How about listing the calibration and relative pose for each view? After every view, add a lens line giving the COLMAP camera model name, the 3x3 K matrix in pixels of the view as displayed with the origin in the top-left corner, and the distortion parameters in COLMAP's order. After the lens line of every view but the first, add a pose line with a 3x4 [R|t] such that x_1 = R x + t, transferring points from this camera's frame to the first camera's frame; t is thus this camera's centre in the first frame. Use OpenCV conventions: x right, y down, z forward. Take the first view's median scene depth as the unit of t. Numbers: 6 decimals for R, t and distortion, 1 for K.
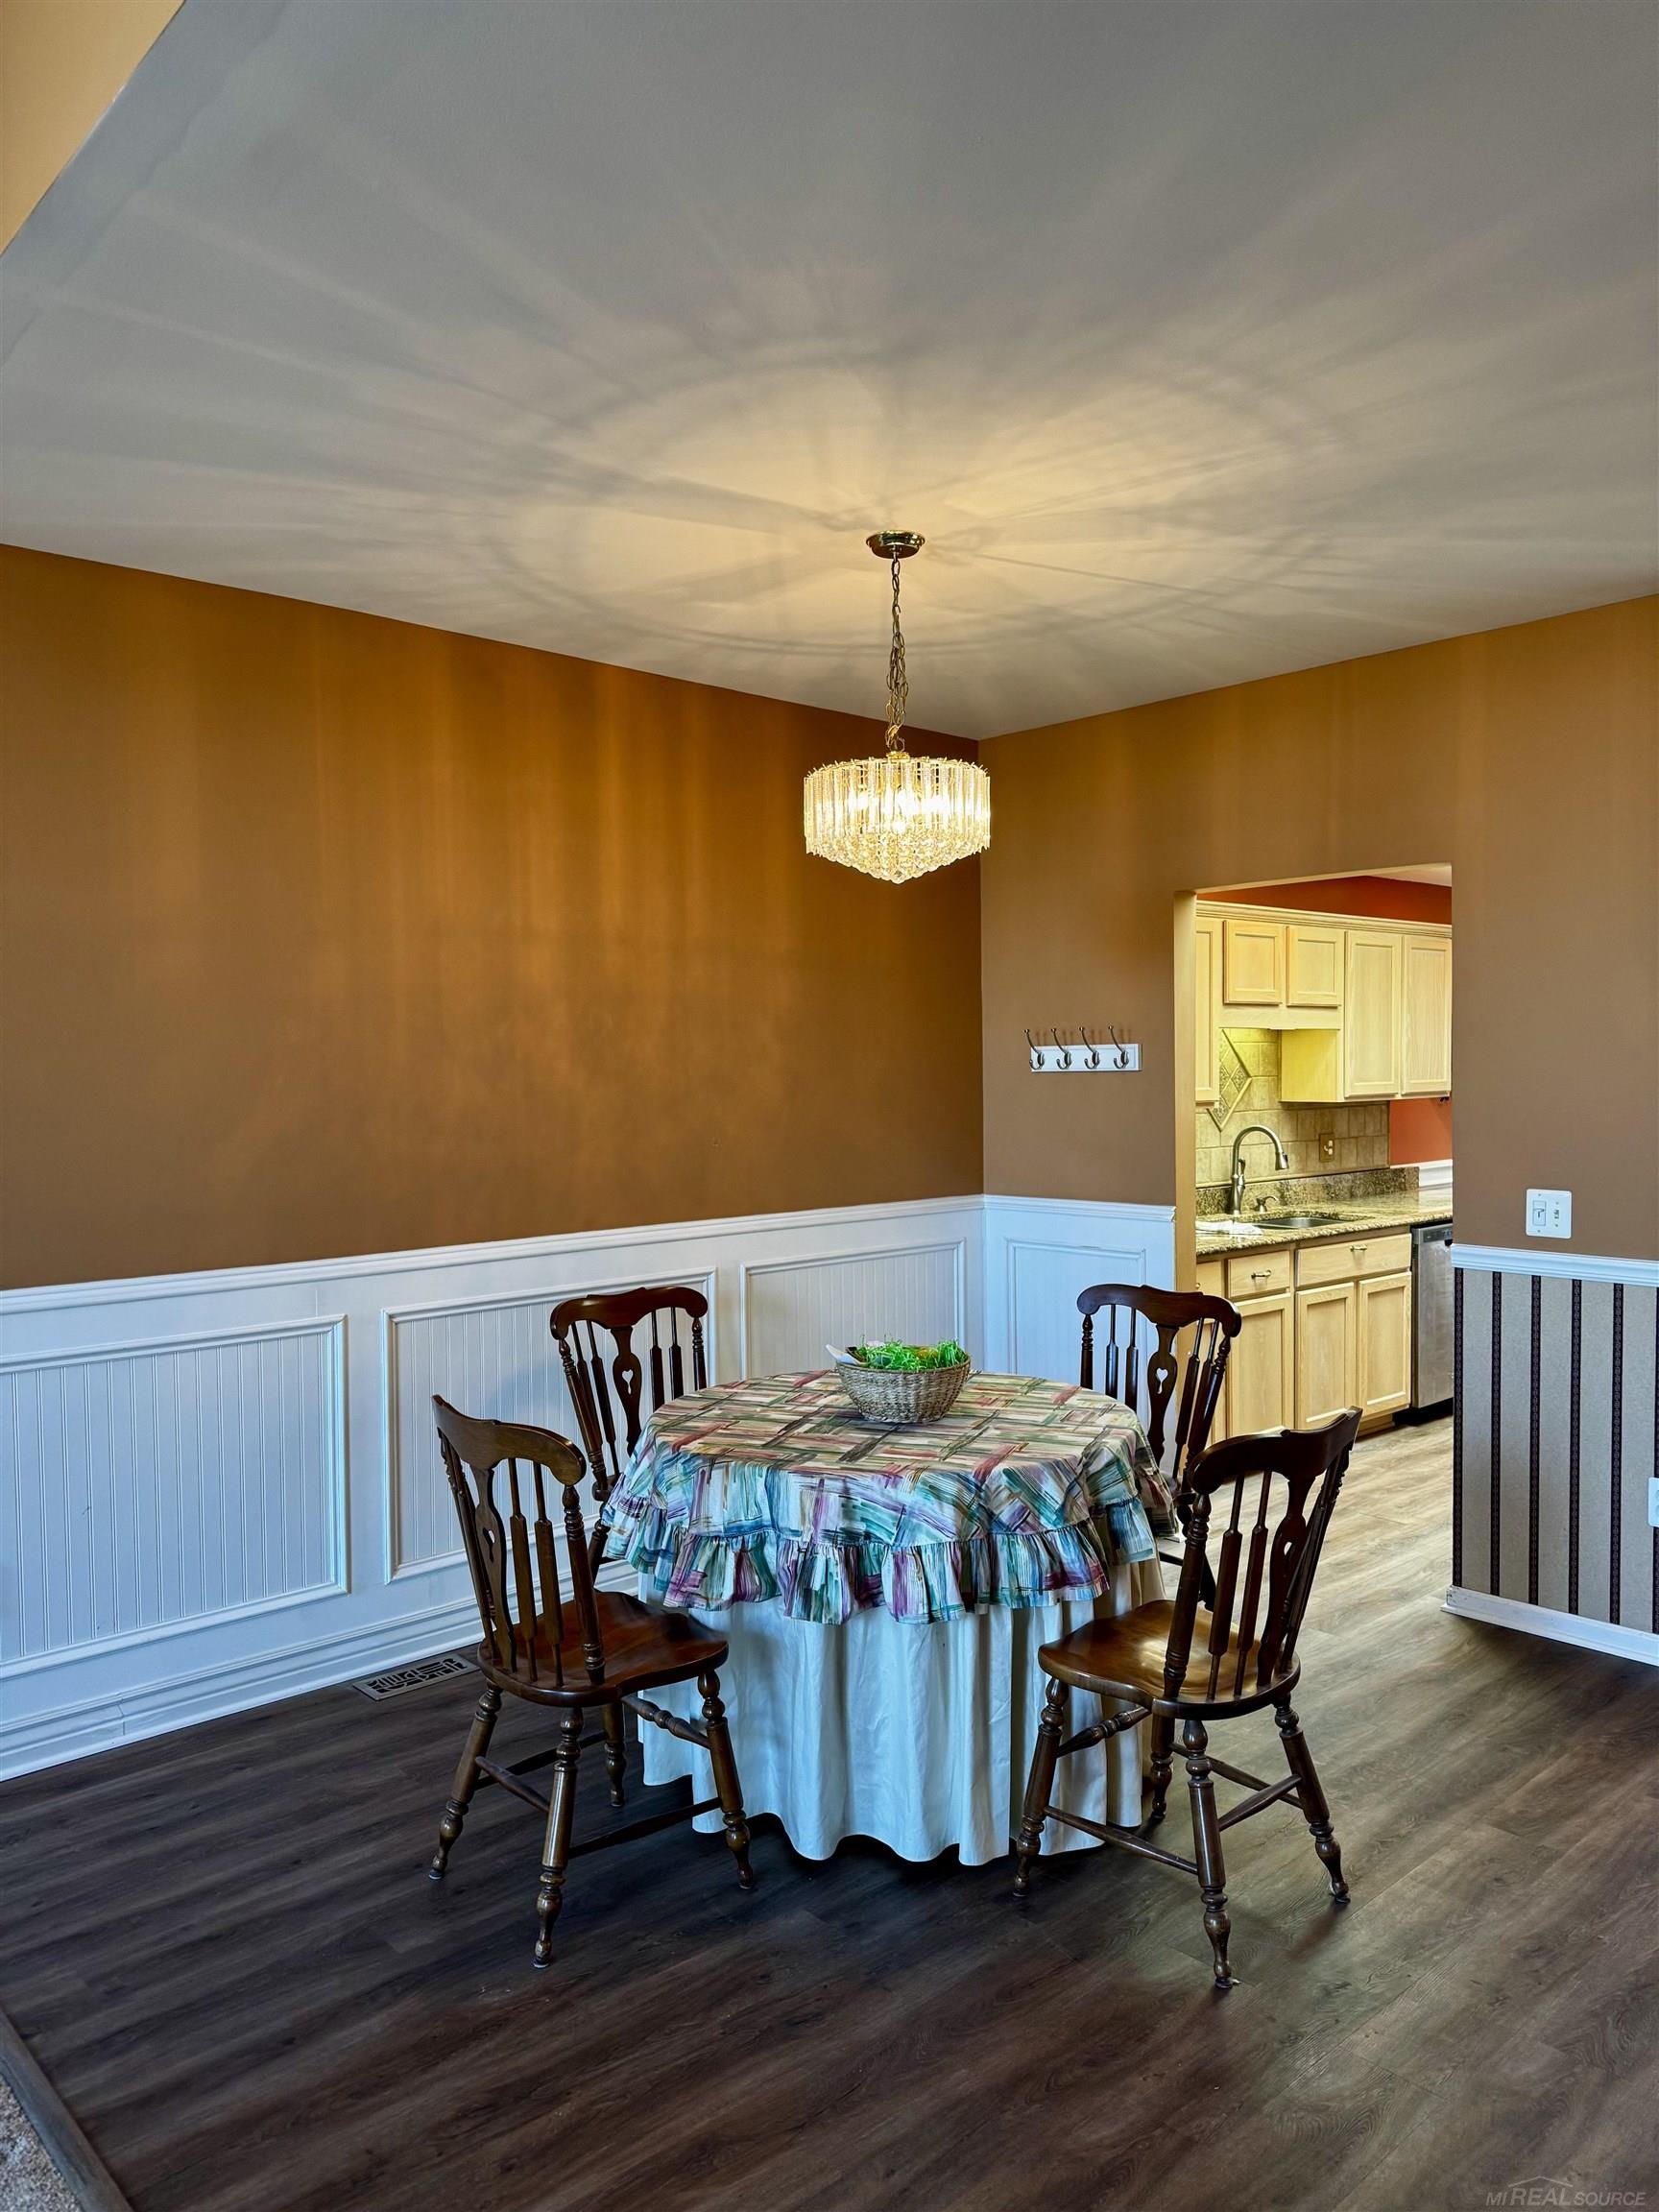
lens RADIAL K [[1535.6, 0, 824.4], [0, 1535.6, 1132.7], [0, 0, 1]] dist [0.085754, -0.105785]
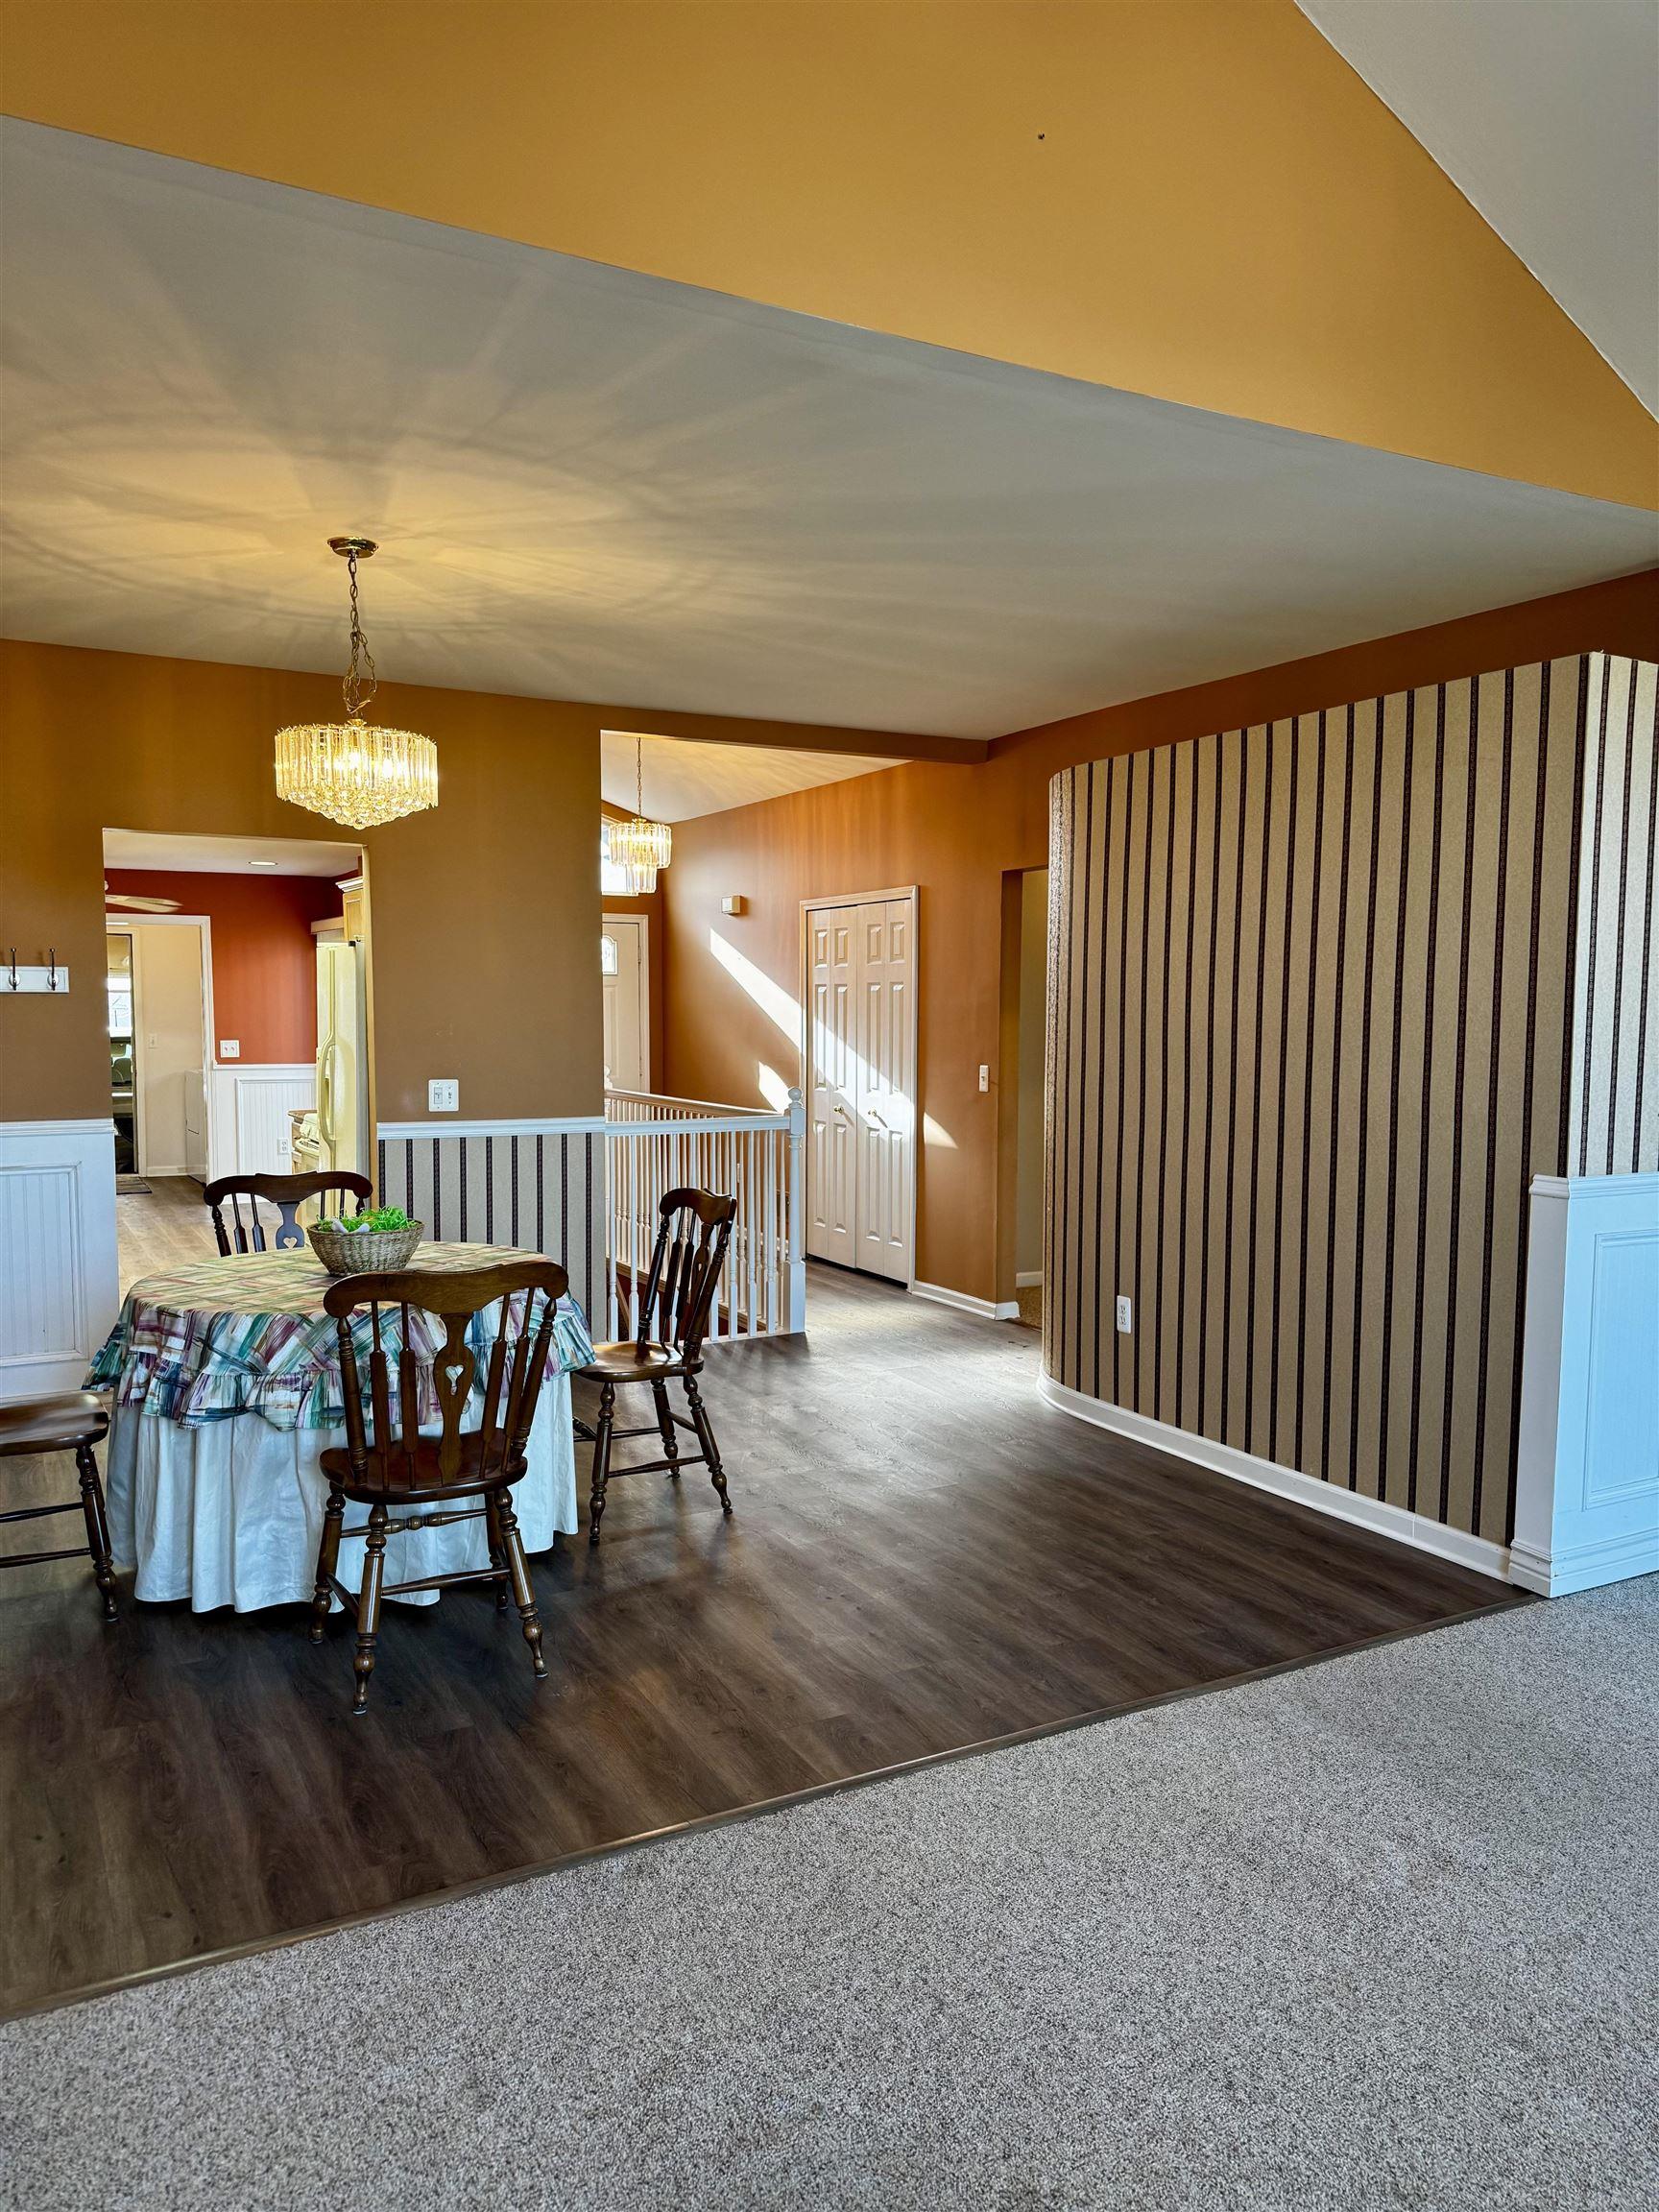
lens RADIAL K [[1535.6, 0, 824.4], [0, 1535.6, 1132.7], [0, 0, 1]] dist [0.085754, -0.105785]
pose [[0.239053, -0.068283, 0.968603, -1.125251], [0.039553, 0.997381, 0.060550, 0.016516], [-0.970201, 0.023837, 0.241128, 0.383342]]
